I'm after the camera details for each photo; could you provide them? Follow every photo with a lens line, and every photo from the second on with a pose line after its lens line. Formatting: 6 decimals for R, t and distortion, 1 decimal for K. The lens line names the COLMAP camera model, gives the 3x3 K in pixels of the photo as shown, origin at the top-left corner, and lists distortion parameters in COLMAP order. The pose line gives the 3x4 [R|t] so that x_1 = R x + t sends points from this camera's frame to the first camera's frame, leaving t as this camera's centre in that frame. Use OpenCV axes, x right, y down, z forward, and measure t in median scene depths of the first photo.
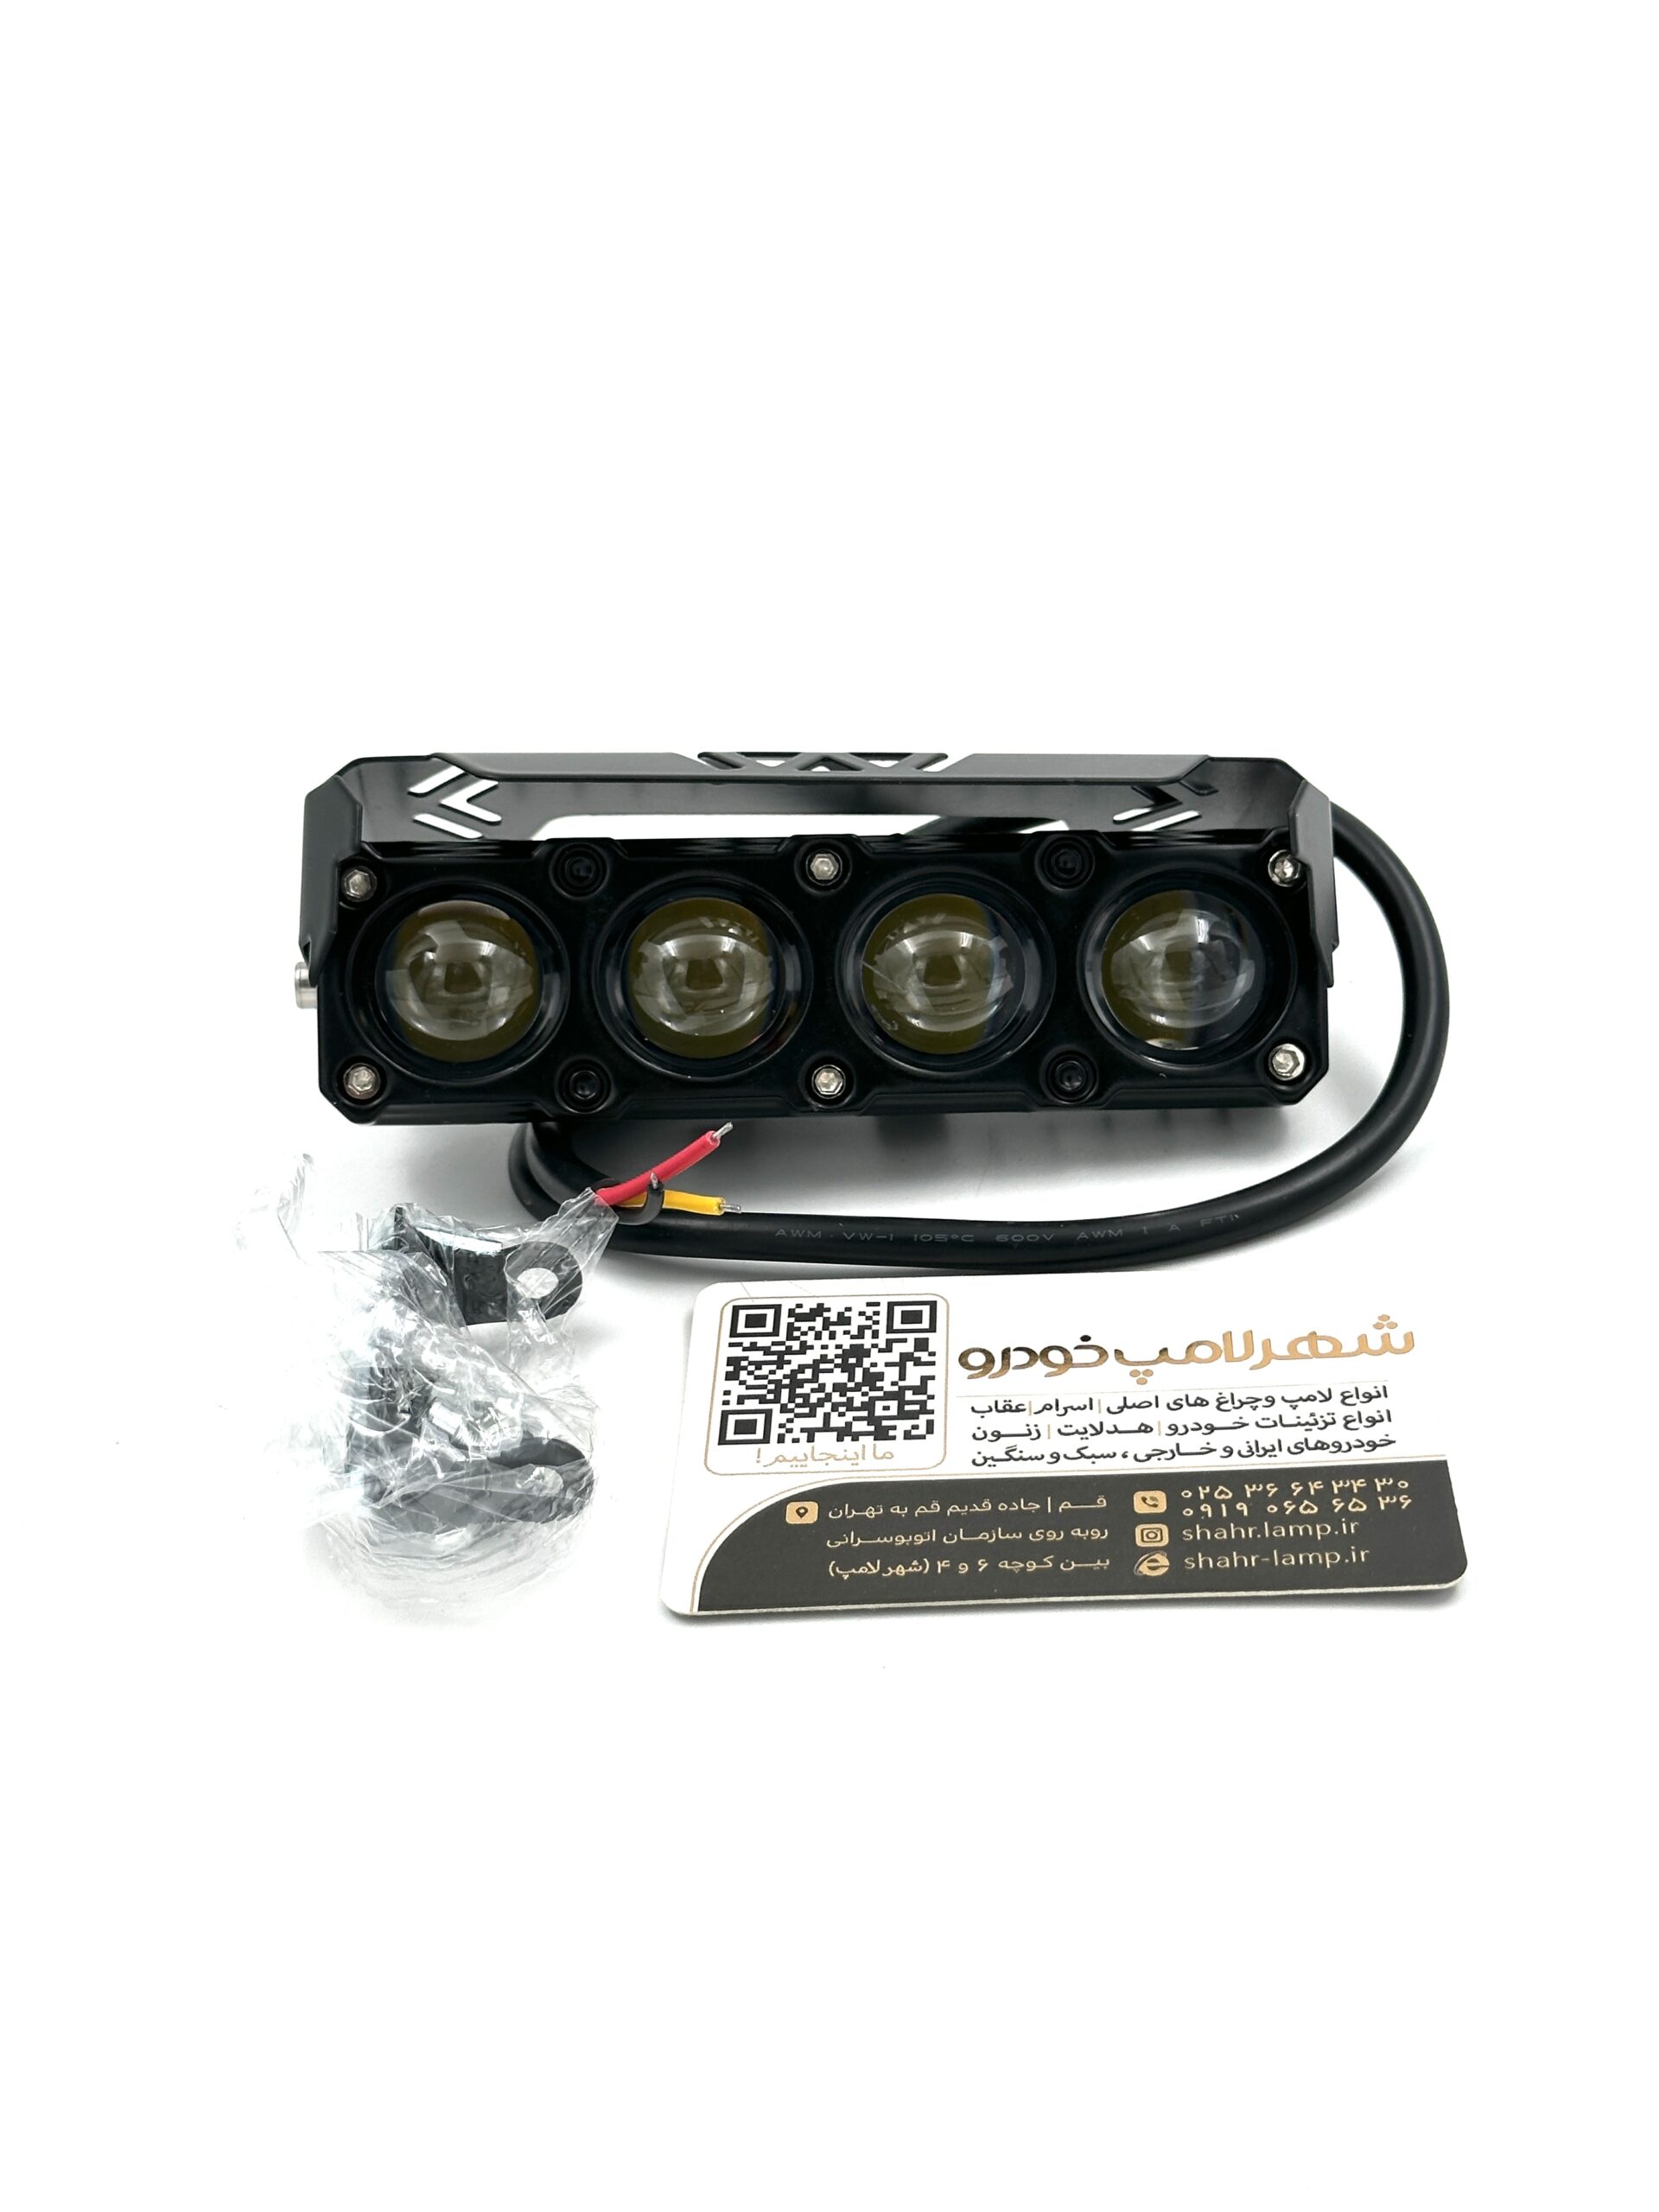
lens RADIAL K [[3216.0, 0, 842.4], [0, 3216.0, 1090.2], [0, 0, 1]] dist [0.184727, 0.000000]
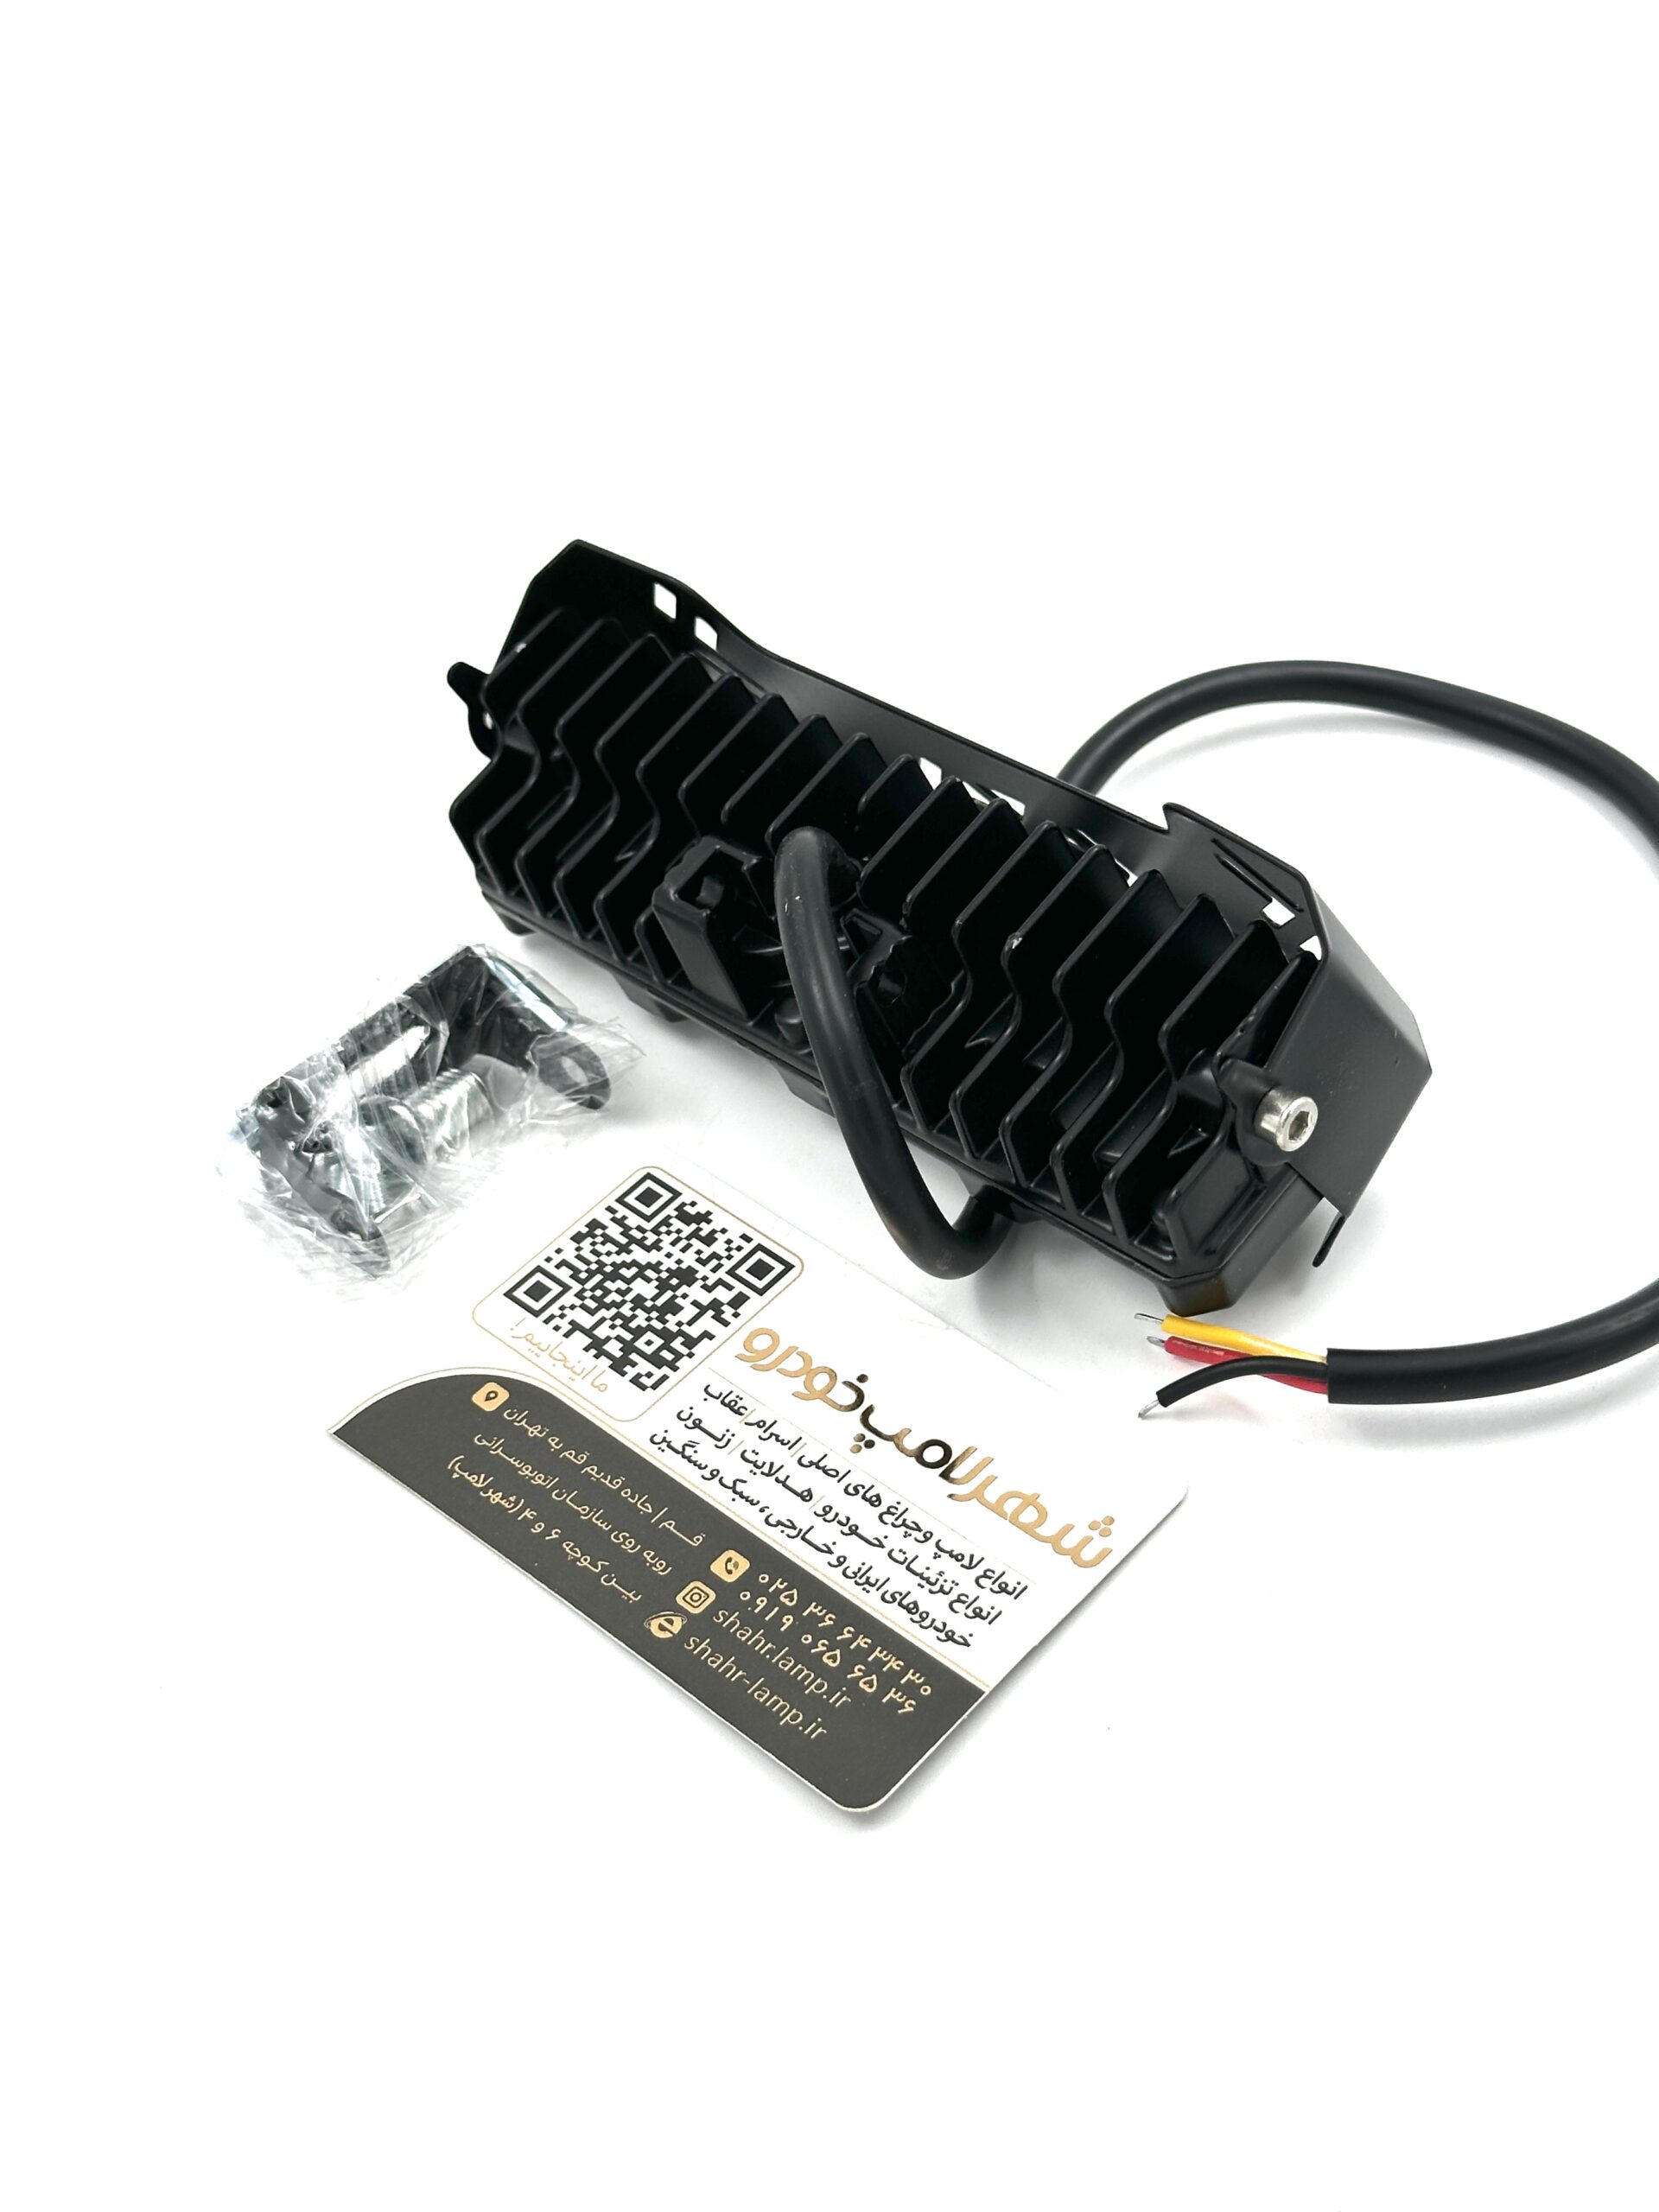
lens RADIAL K [[3216.0, 0, 816.7], [0, 3216.0, 1104.6], [0, 0, 1]] dist [0.184727, 0.000000]
pose [[0.765883, 0.463832, -0.445289, 0.471036], [-0.342749, 0.880455, 0.327602, -0.317541], [0.544009, -0.098282, 0.833303, 0.194115]]
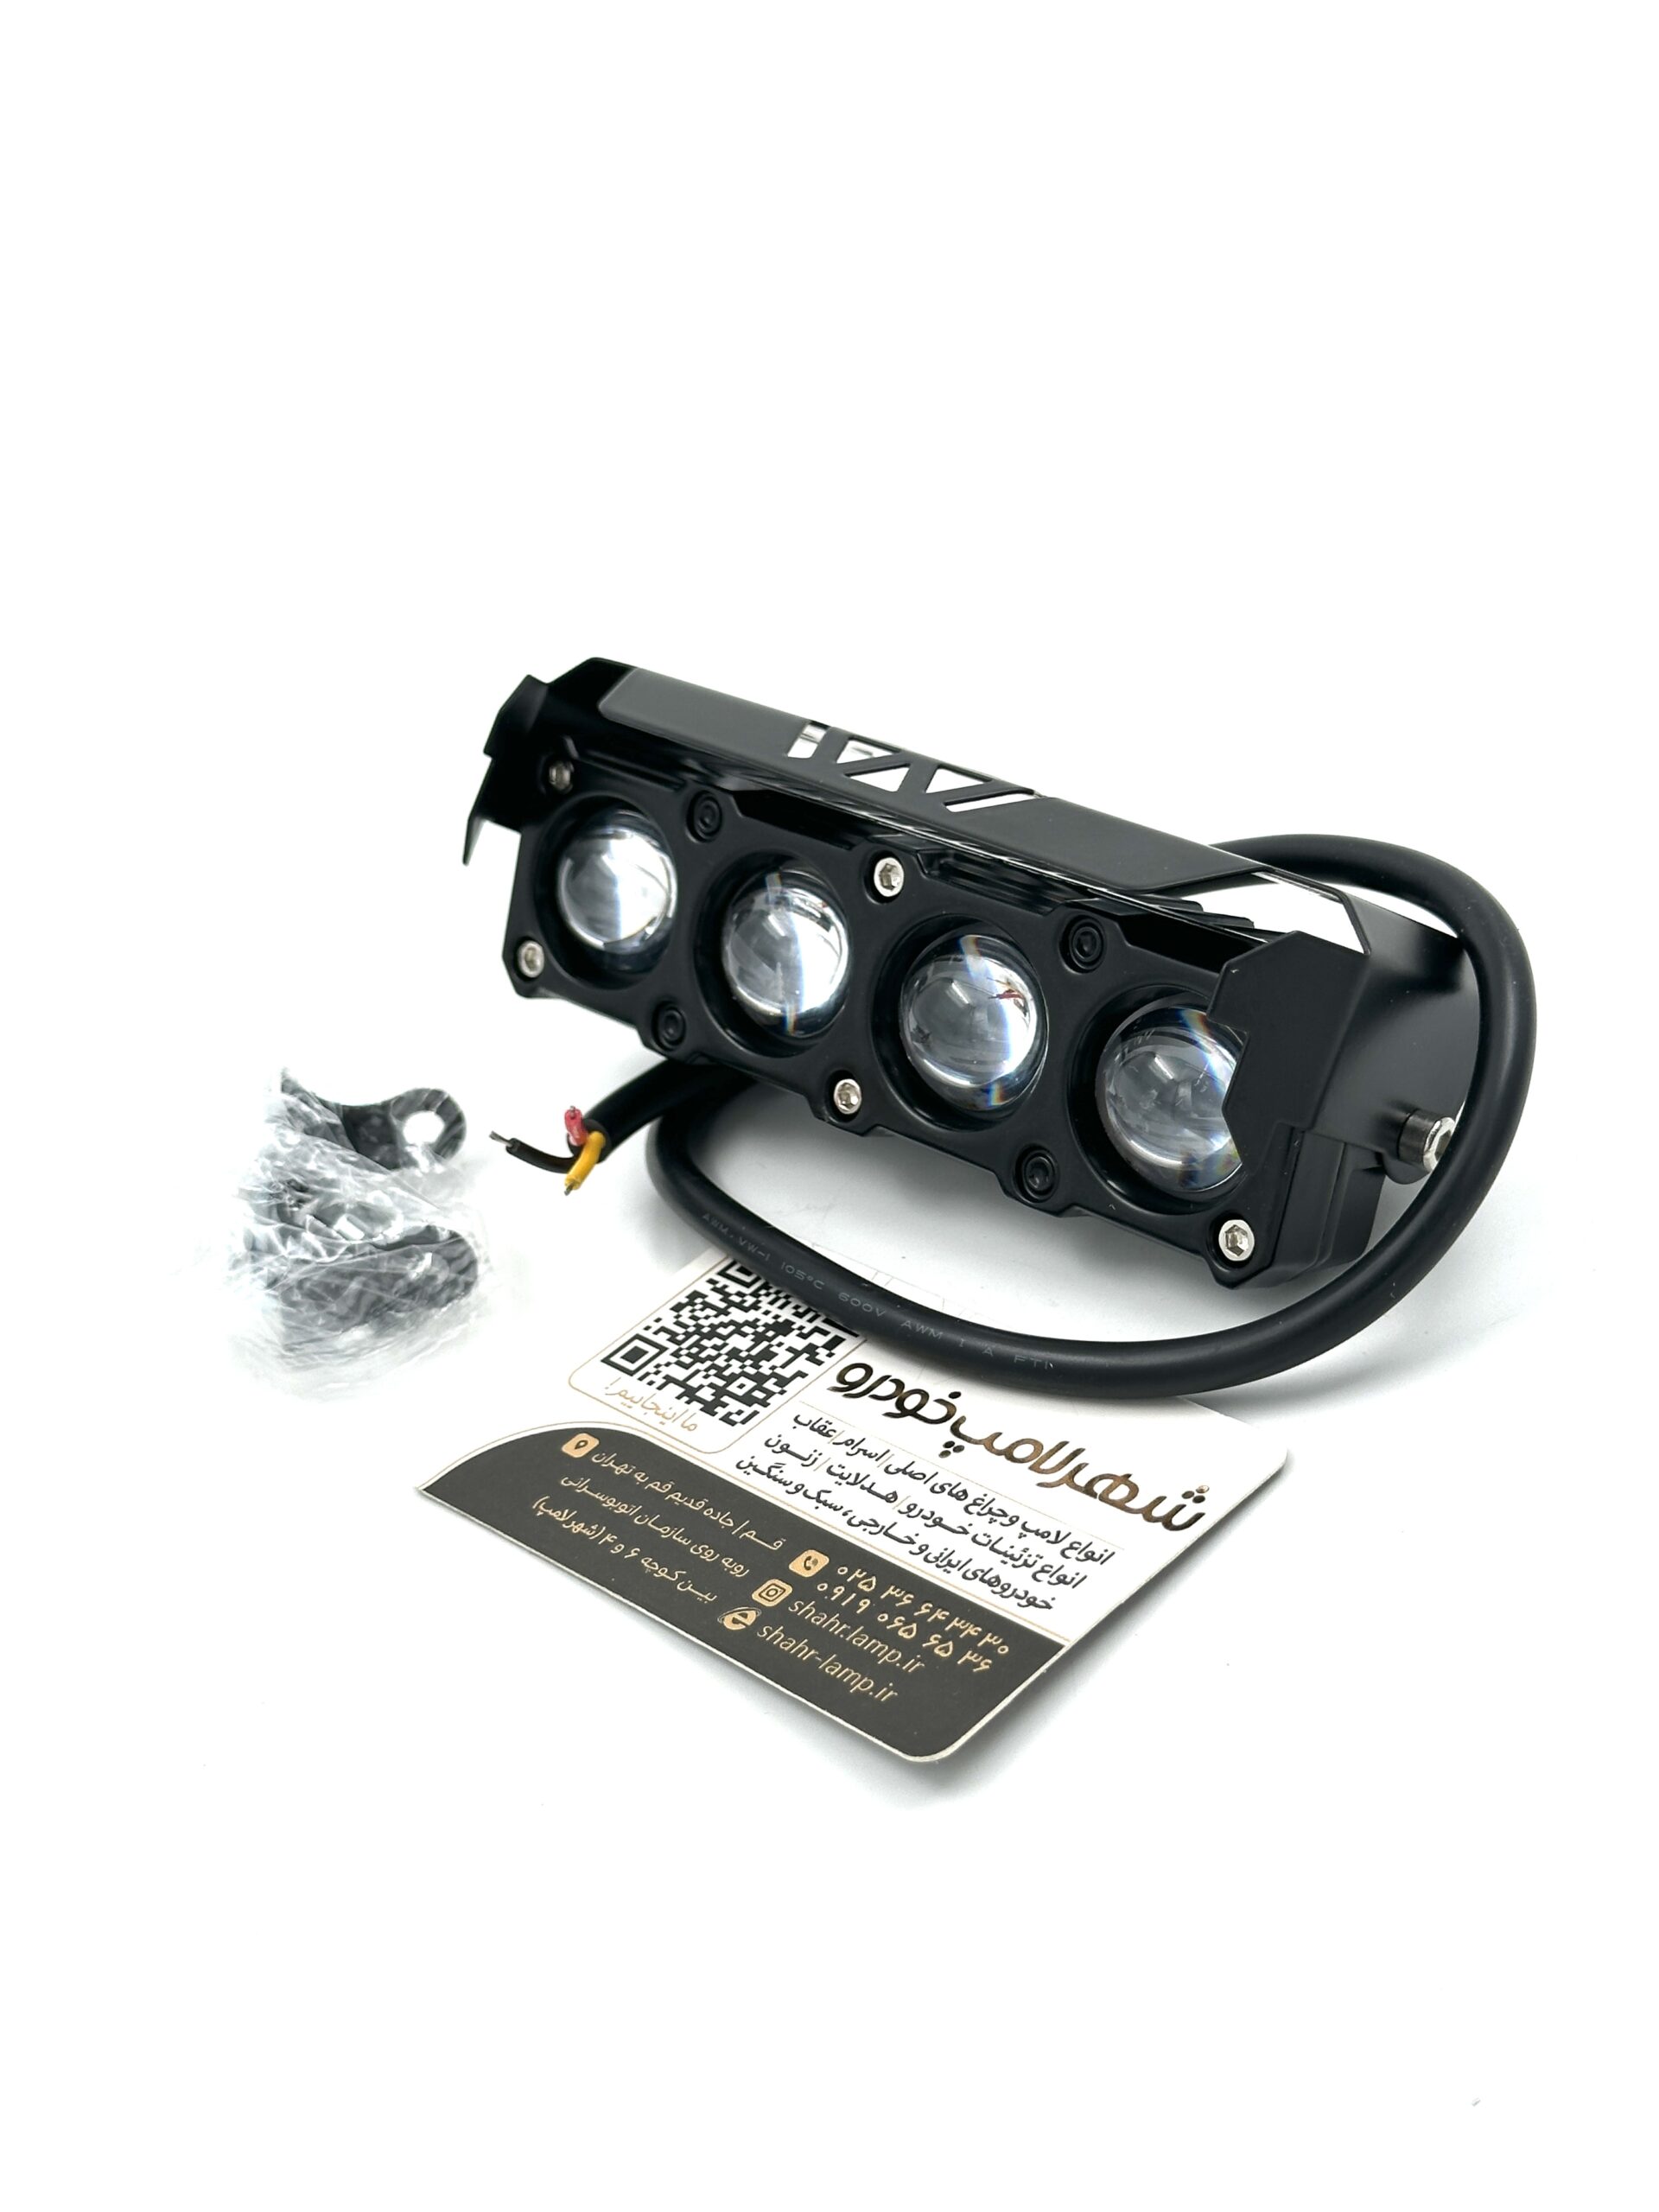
lens RADIAL K [[3216.0, 0, 824.5], [0, 3216.0, 1090.8], [0, 0, 1]] dist [0.184727, 0.000000]
pose [[0.718233, 0.288405, -0.633217, 0.630984], [-0.250628, 0.956198, 0.151232, -0.143251], [0.649097, 0.050082, 0.759055, 0.265953]]
